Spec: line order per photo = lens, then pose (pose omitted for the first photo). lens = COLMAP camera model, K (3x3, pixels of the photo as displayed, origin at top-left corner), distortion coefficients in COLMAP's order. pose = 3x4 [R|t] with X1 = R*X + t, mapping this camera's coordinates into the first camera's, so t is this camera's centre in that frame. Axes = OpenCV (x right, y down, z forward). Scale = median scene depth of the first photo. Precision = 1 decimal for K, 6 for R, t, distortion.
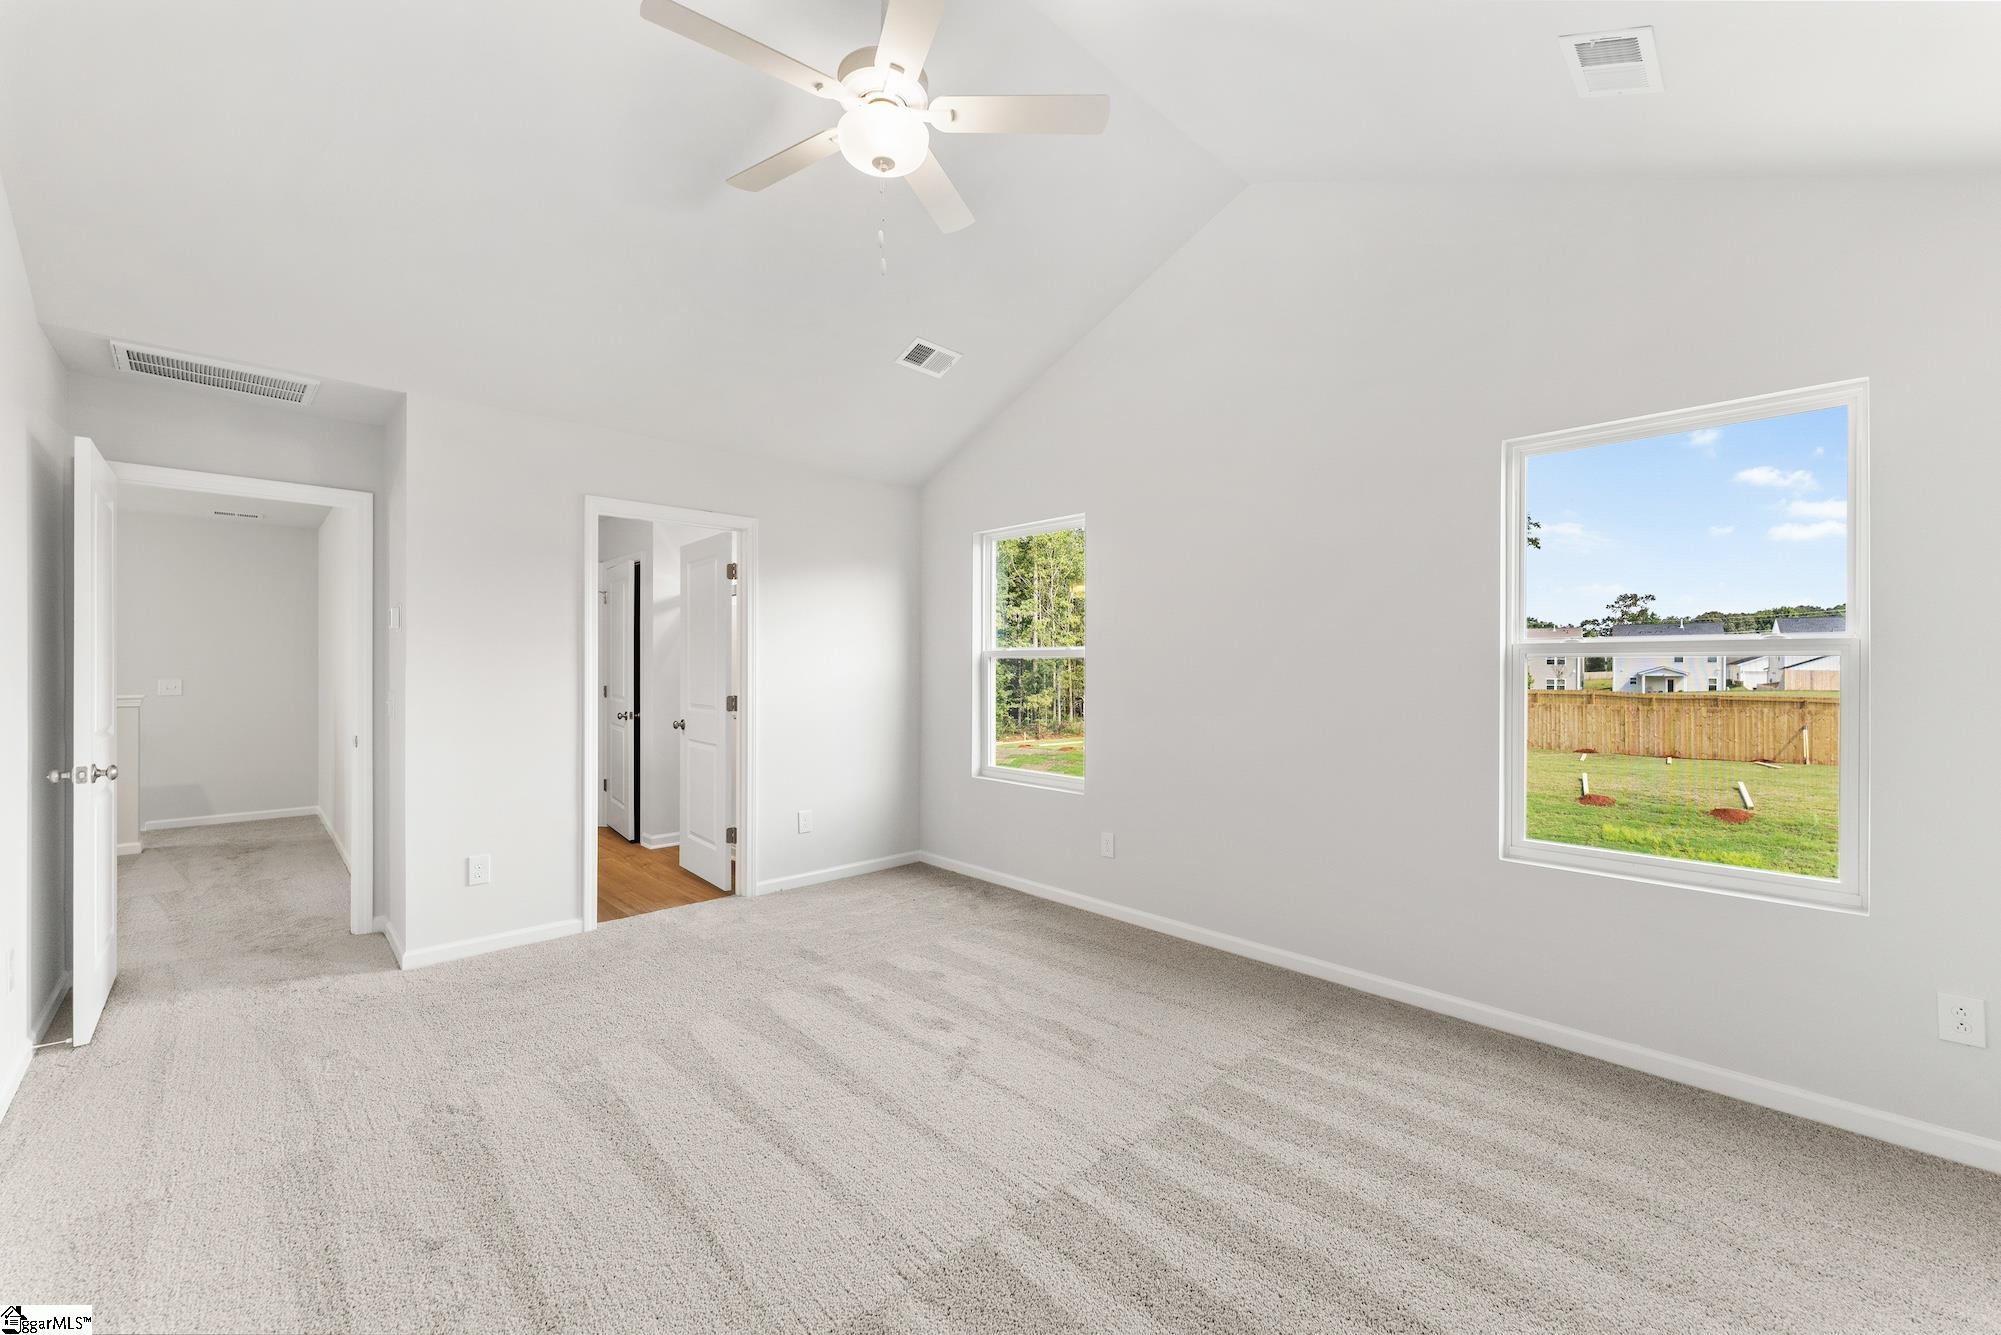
lens RADIAL K [[787.4, 0, 992.2], [0, 787.4, 672.8], [0, 0, 1]] dist [-0.000747, -0.000128]
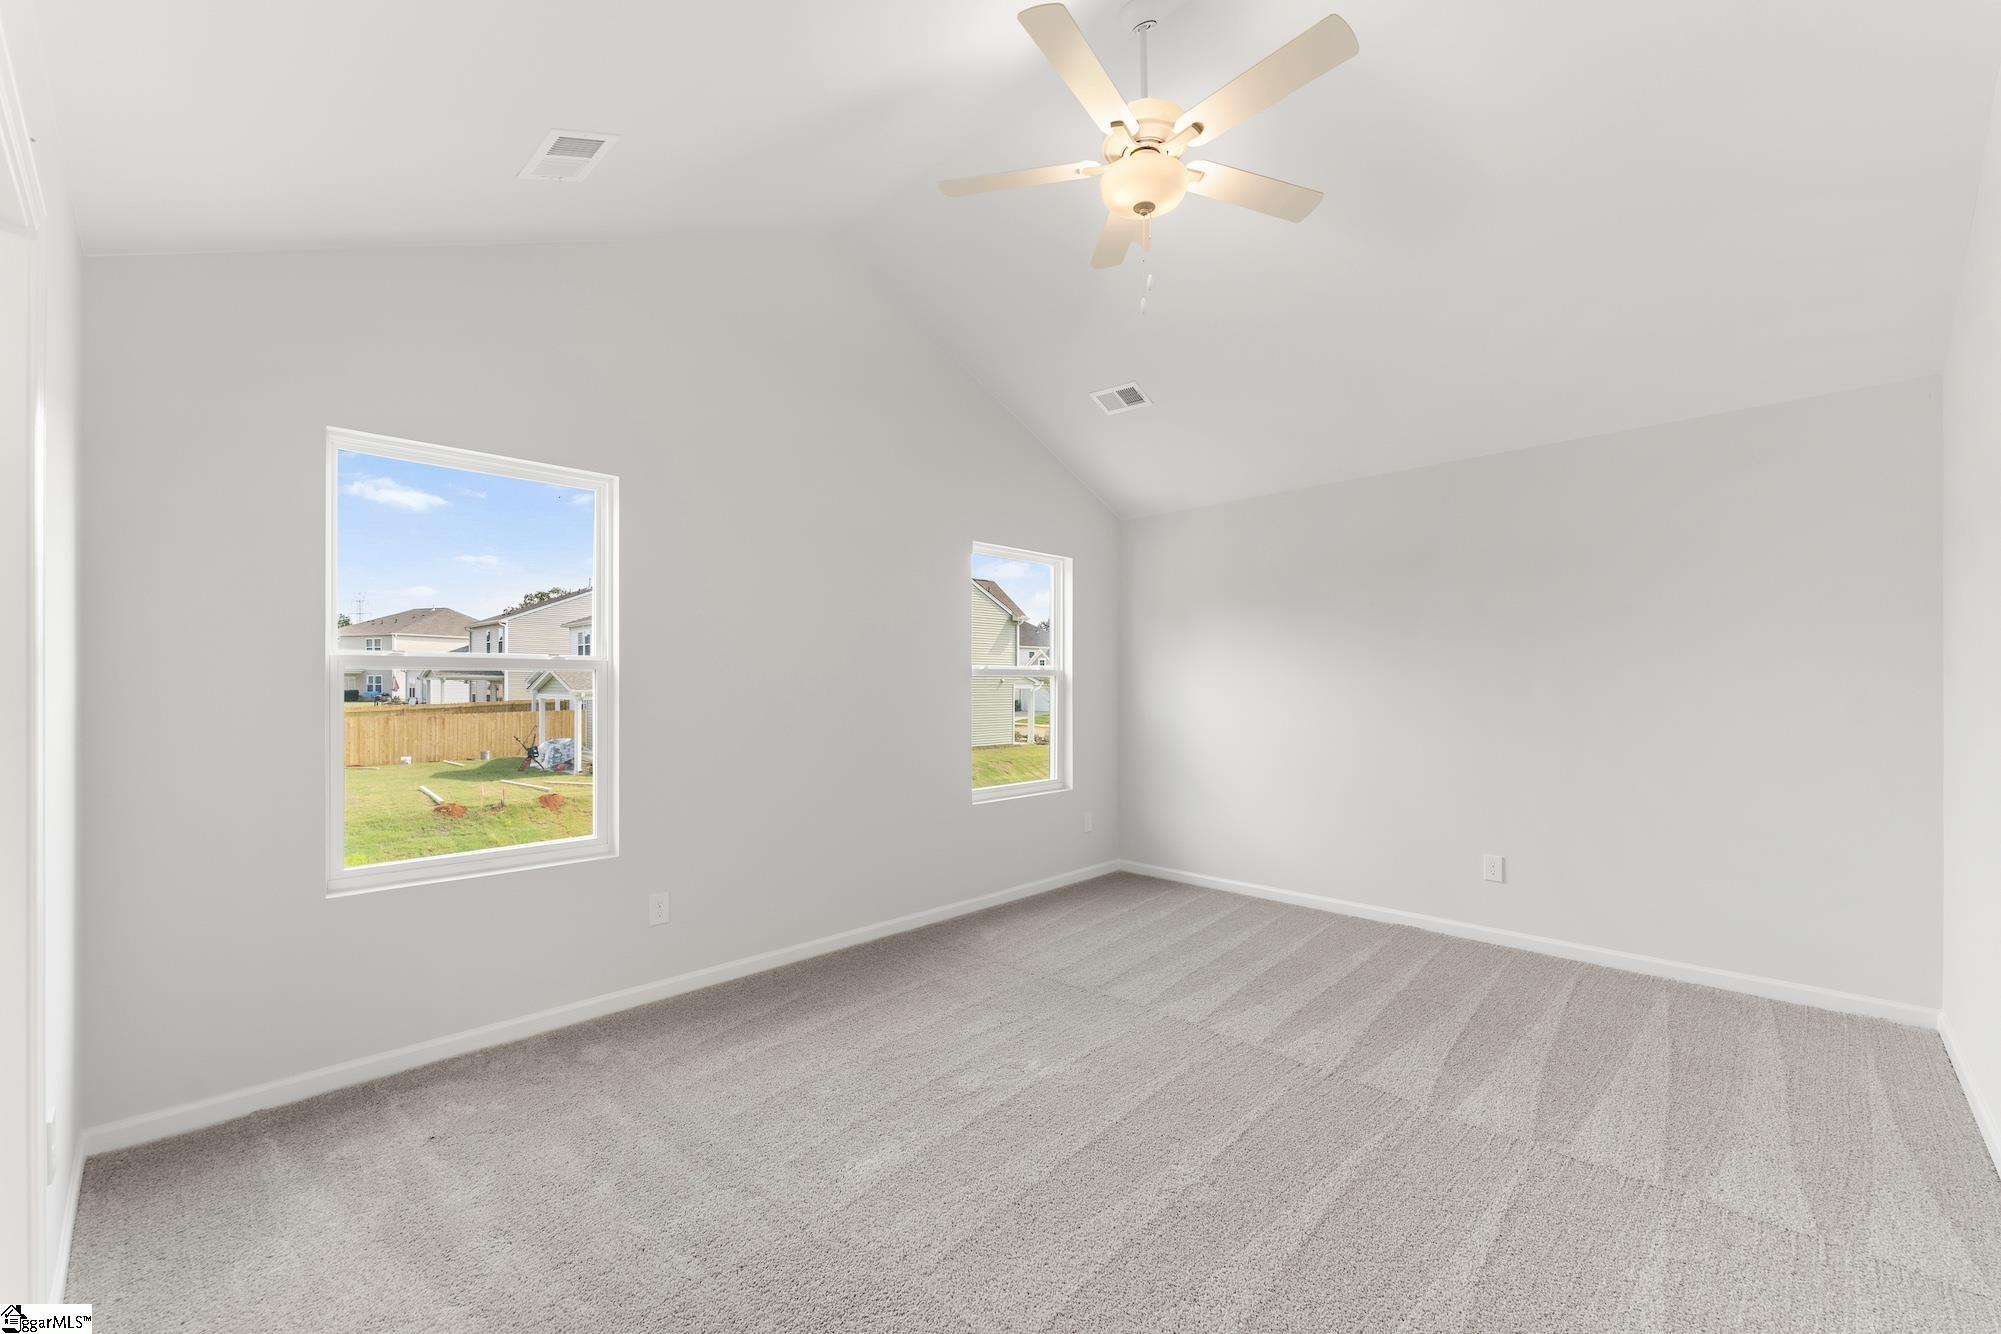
lens RADIAL K [[787.4, 0, 992.2], [0, 787.4, 672.3], [0, 0, 1]] dist [-0.000747, -0.000128]
pose [[-0.013831, 0.010212, 0.999852, -0.652236], [0.005949, 0.999931, -0.010130, -0.009295], [-0.999887, 0.005808, -0.013891, 0.674340]]
